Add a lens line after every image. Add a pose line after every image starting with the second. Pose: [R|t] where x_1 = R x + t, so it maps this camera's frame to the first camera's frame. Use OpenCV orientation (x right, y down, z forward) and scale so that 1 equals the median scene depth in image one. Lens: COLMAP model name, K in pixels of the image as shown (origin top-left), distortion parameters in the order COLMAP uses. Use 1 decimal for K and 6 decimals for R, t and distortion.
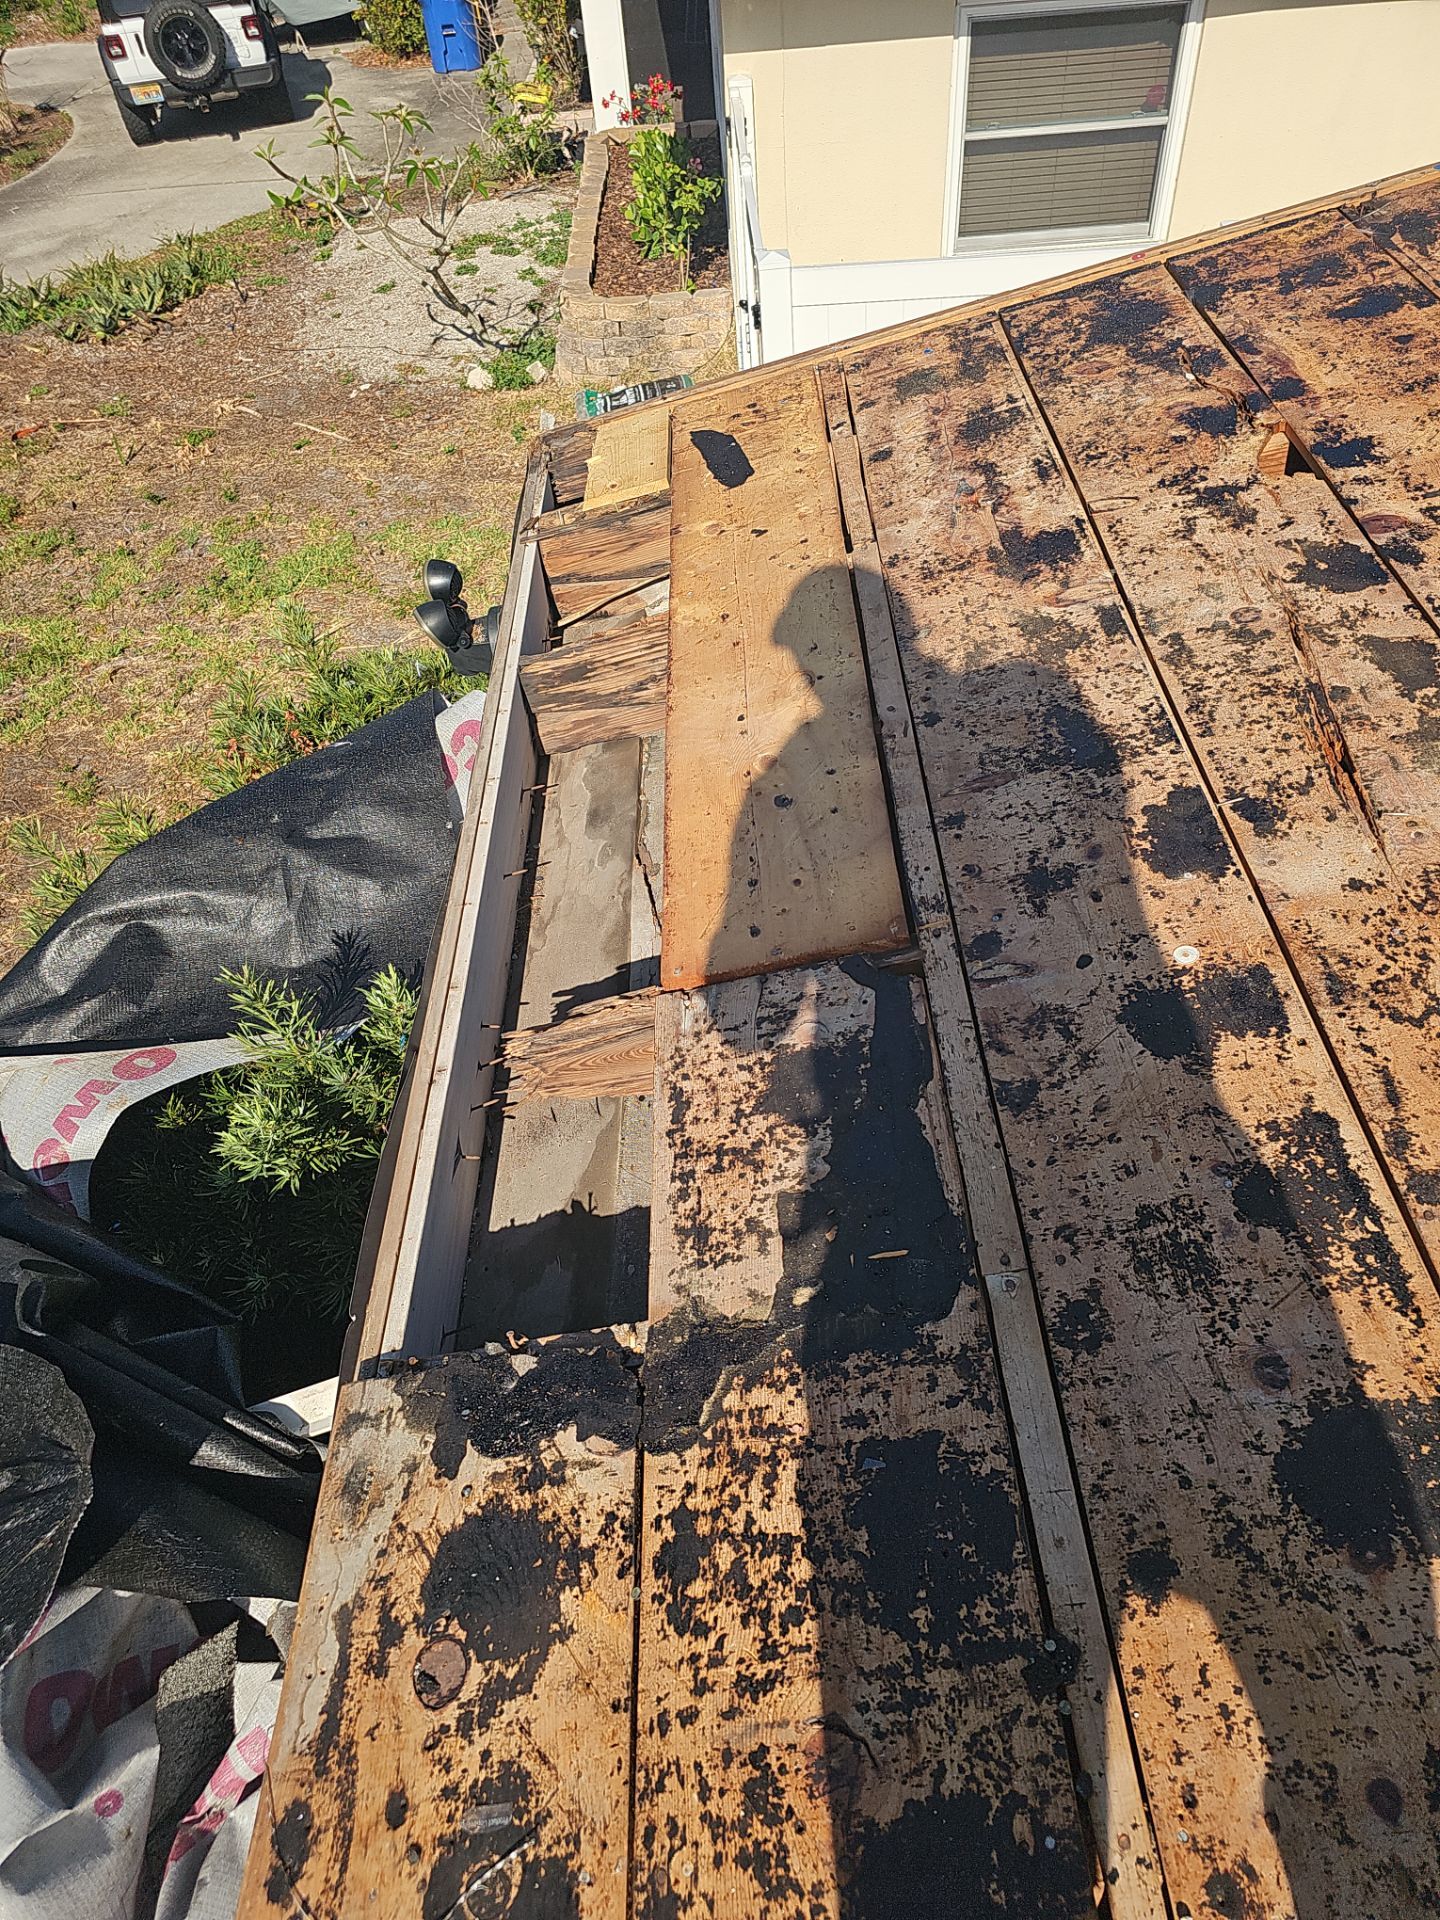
lens RADIAL K [[1218.2, 0, 719.5], [0, 1218.2, 958.1], [0, 0, 1]] dist [0.034605, -0.020754]
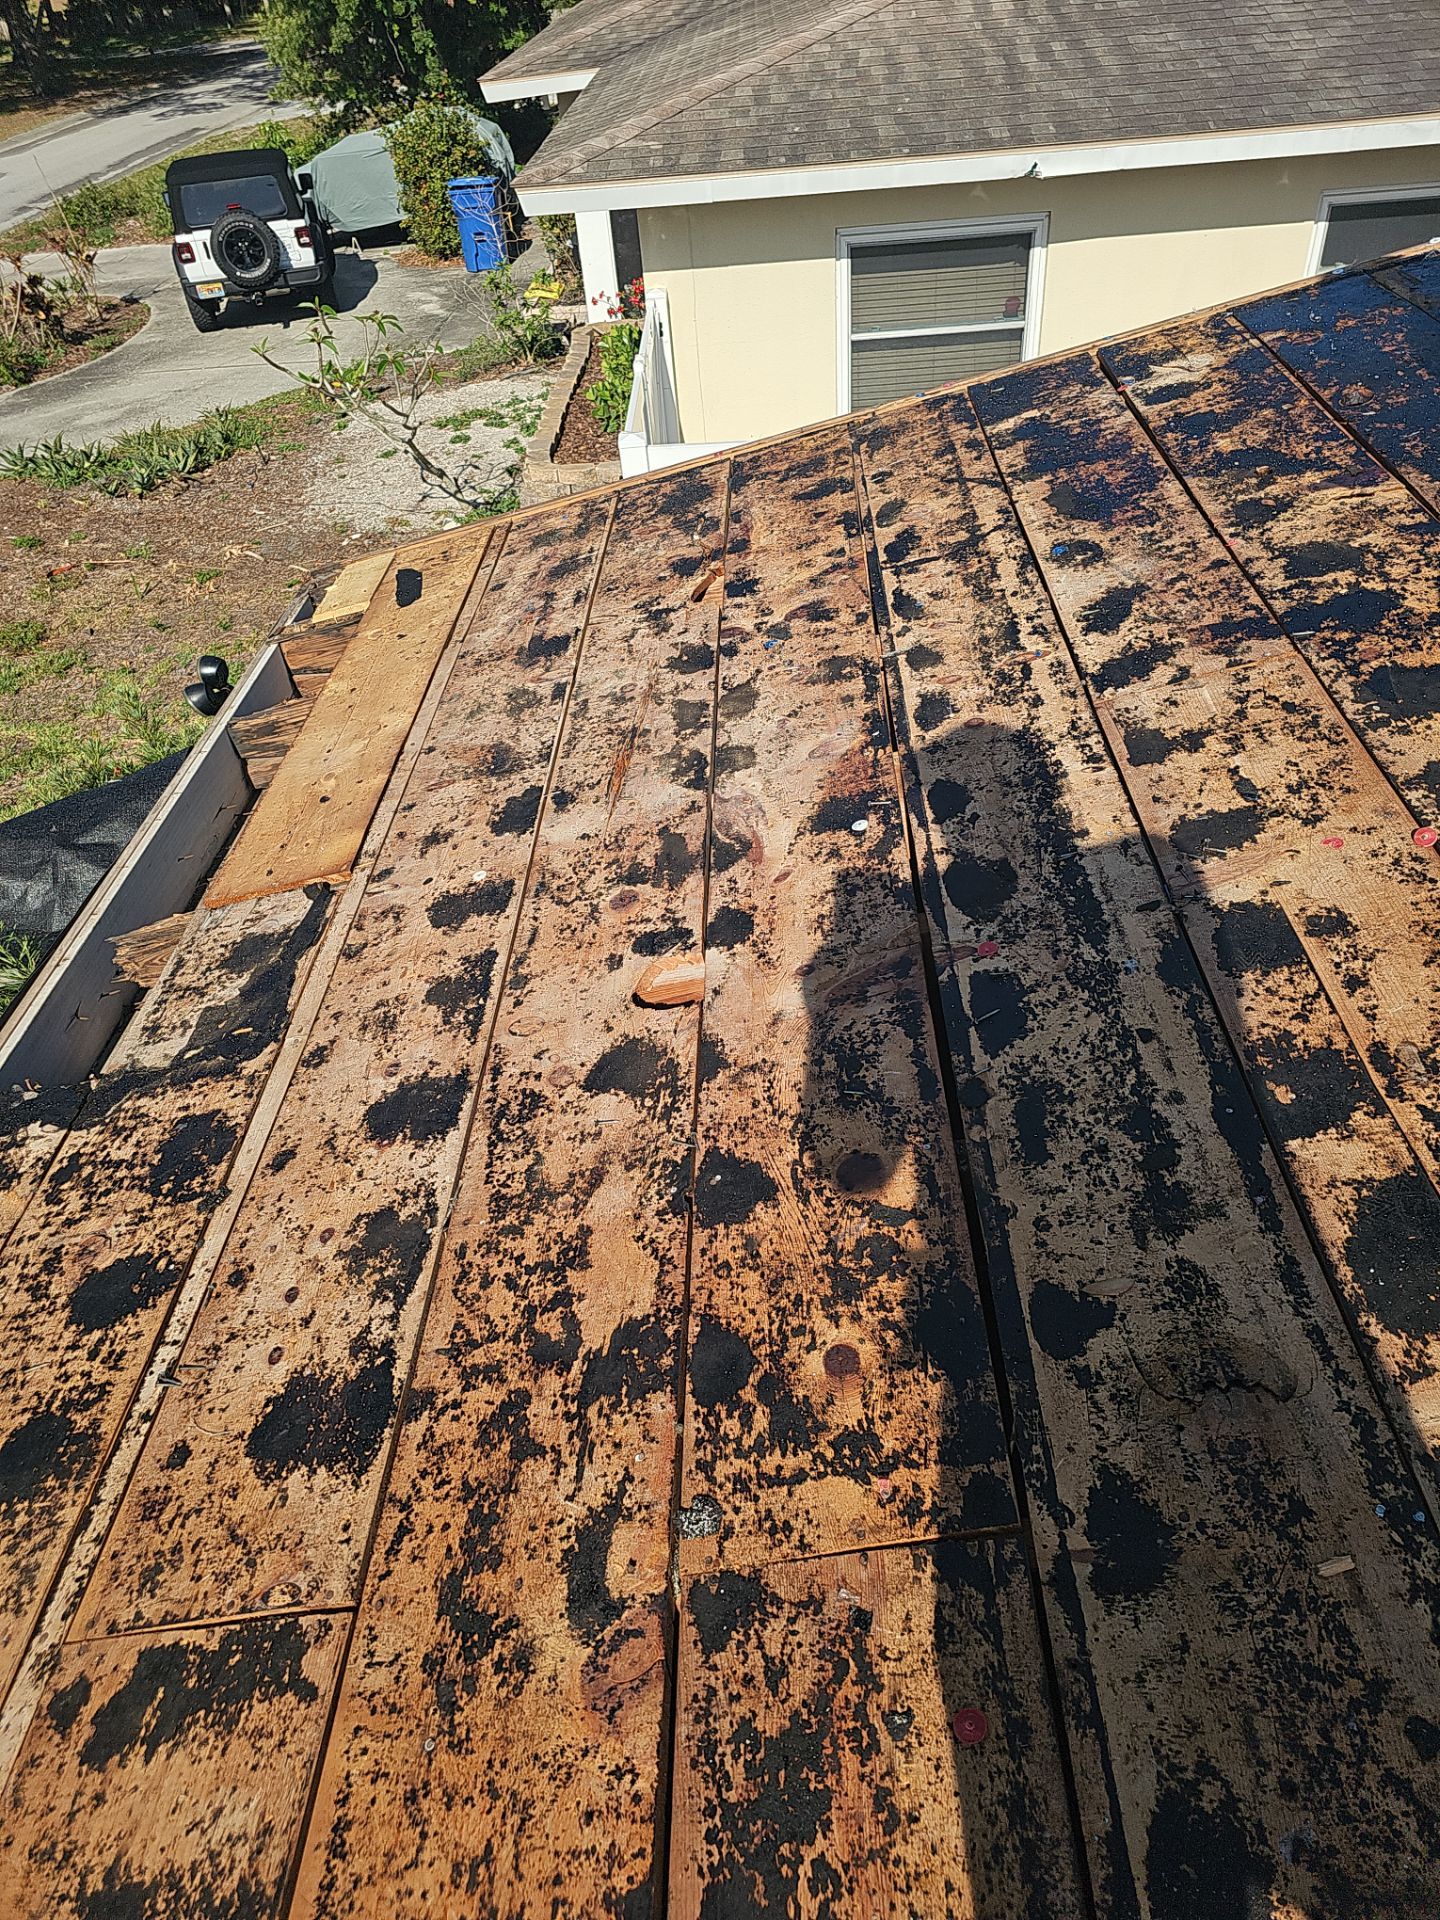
lens RADIAL K [[1218.2, 0, 723.7], [0, 1218.2, 950.9], [0, 0, 1]] dist [0.034605, -0.020754]
pose [[0.999051, 0.020440, -0.038468, 0.137152], [-0.024523, 0.993753, -0.108874, 0.047529], [0.036002, 0.109714, 0.993311, -0.106640]]
